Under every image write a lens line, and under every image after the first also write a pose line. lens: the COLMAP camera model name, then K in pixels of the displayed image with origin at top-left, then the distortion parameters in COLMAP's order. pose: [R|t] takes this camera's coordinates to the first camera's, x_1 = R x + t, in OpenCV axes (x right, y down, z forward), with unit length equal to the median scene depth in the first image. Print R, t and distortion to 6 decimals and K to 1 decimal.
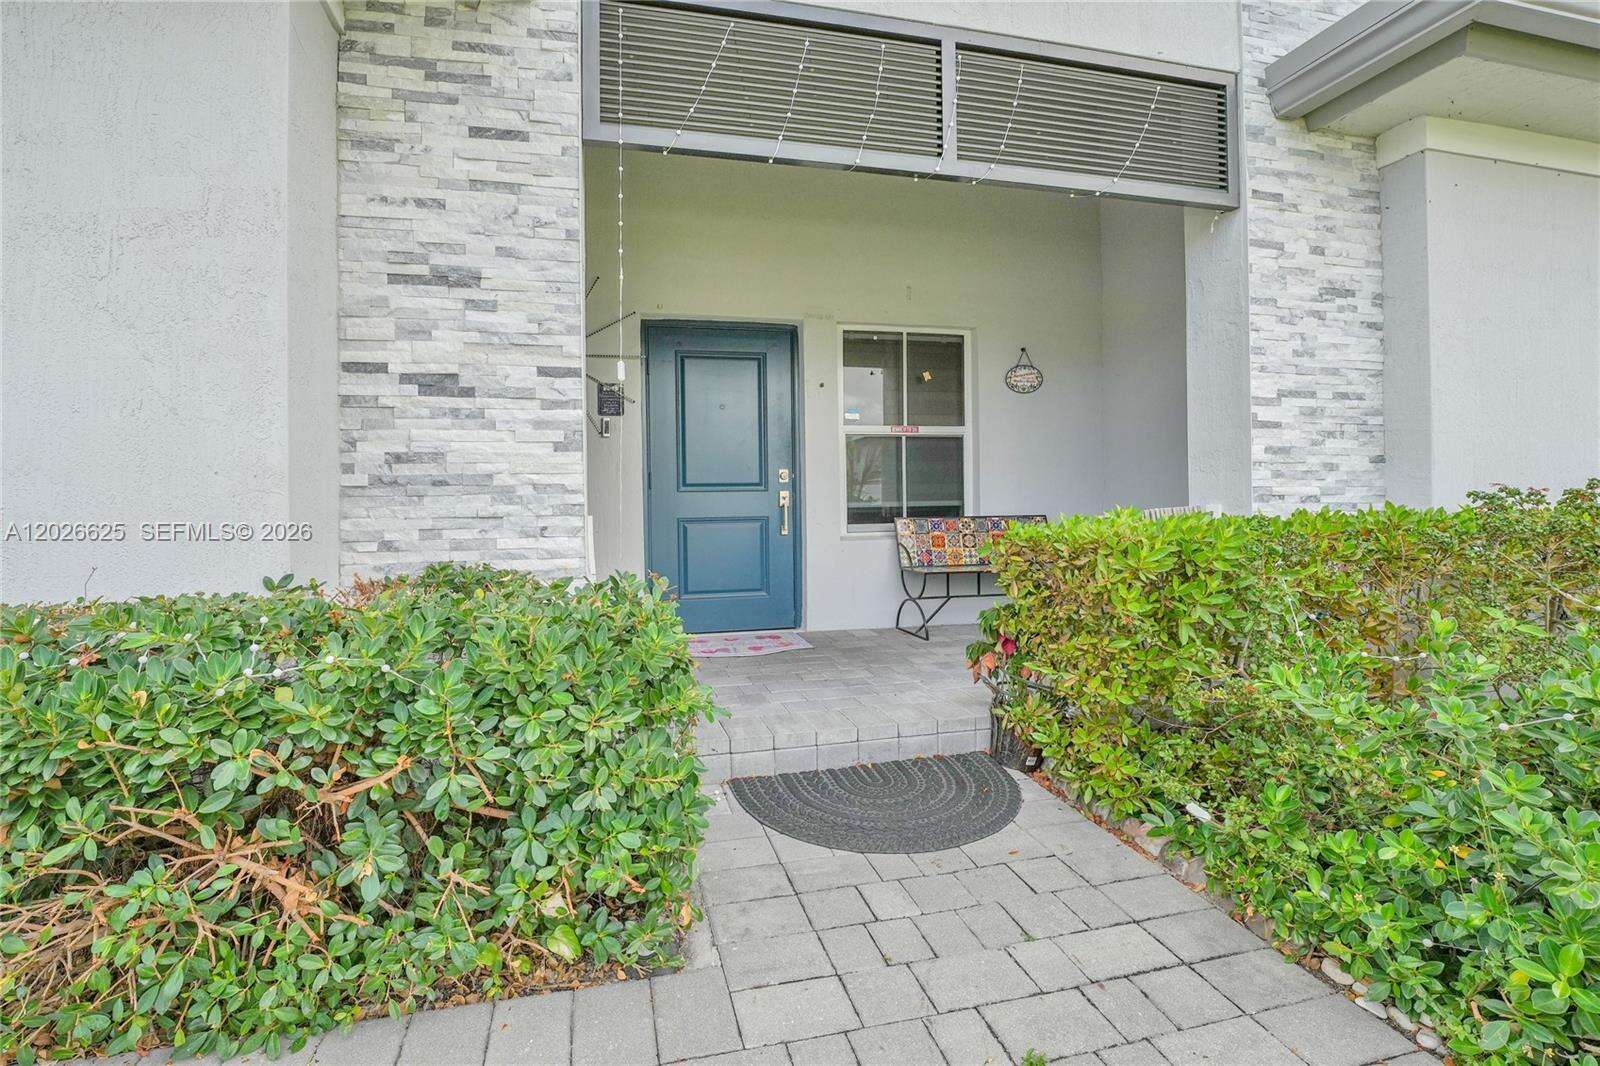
lens RADIAL K [[705.9, 0, 801.2], [0, 705.9, 491.6], [0, 0, 1]] dist [-0.015515, -0.000153]
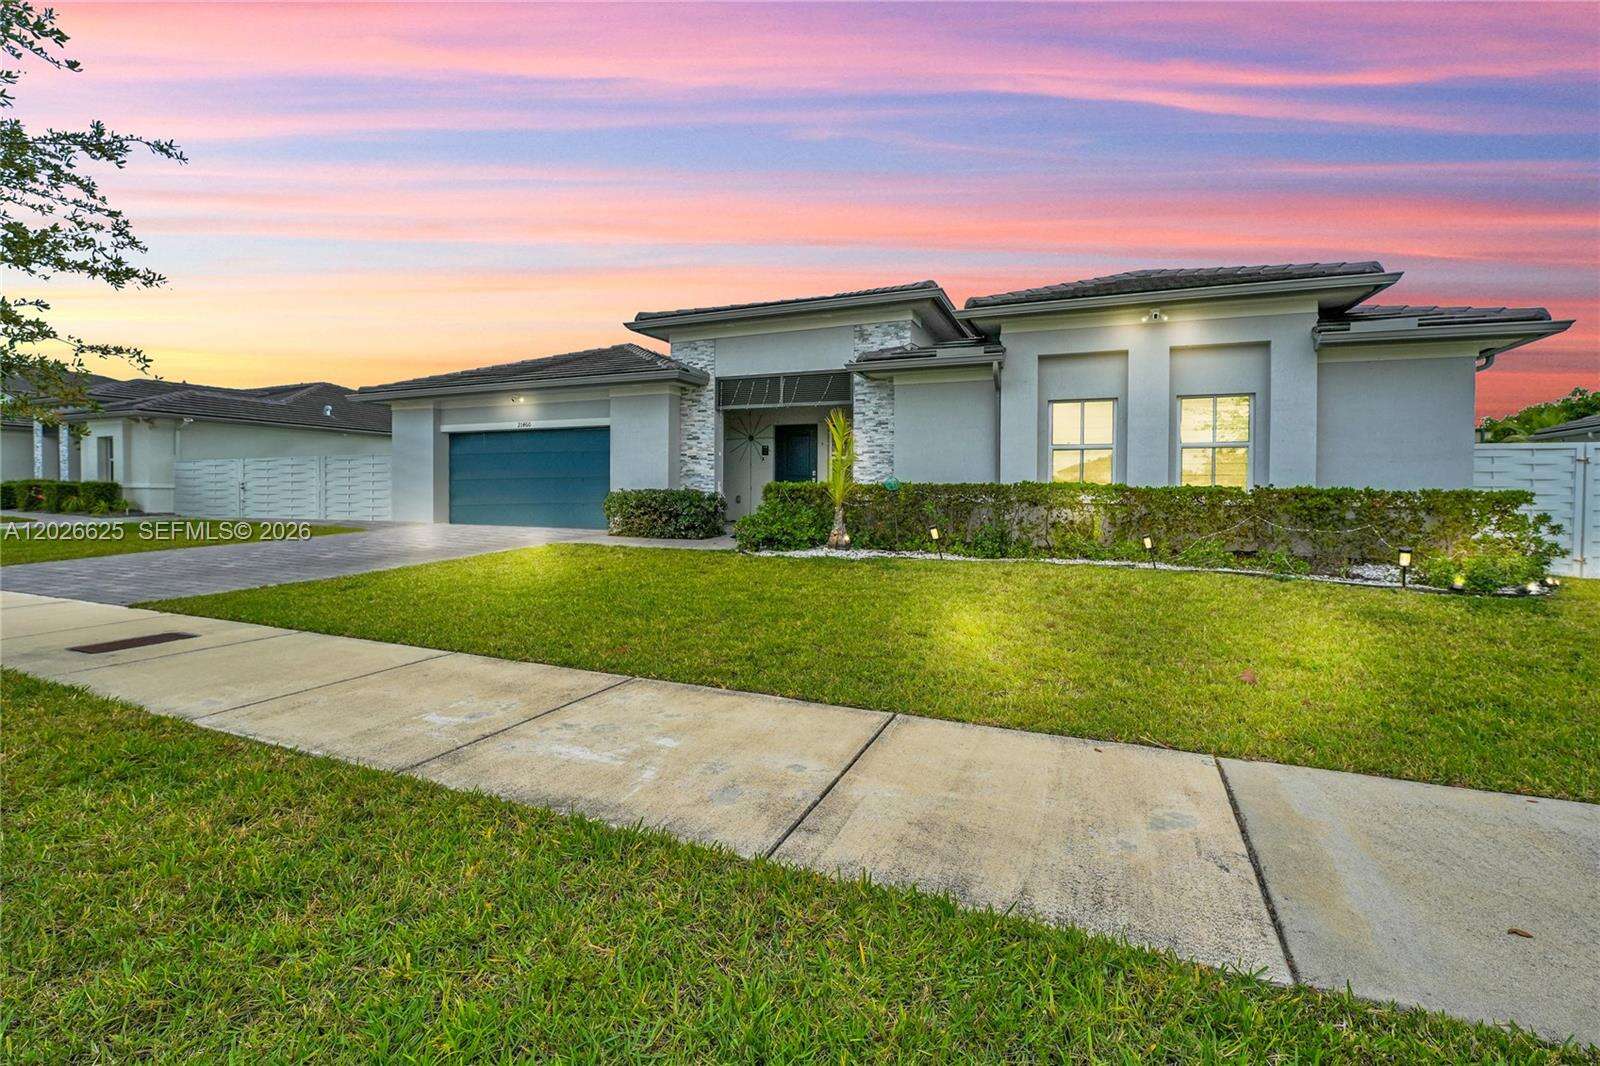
lens RADIAL K [[705.9, 0, 801.2], [0, 705.9, 491.6], [0, 0, 1]] dist [-0.015515, -0.000153]
pose [[0.775539, 0.018662, -0.631024, 3.657939], [-0.015642, 0.999824, 0.010345, 0.047135], [0.631106, 0.001847, 0.775694, -2.784557]]
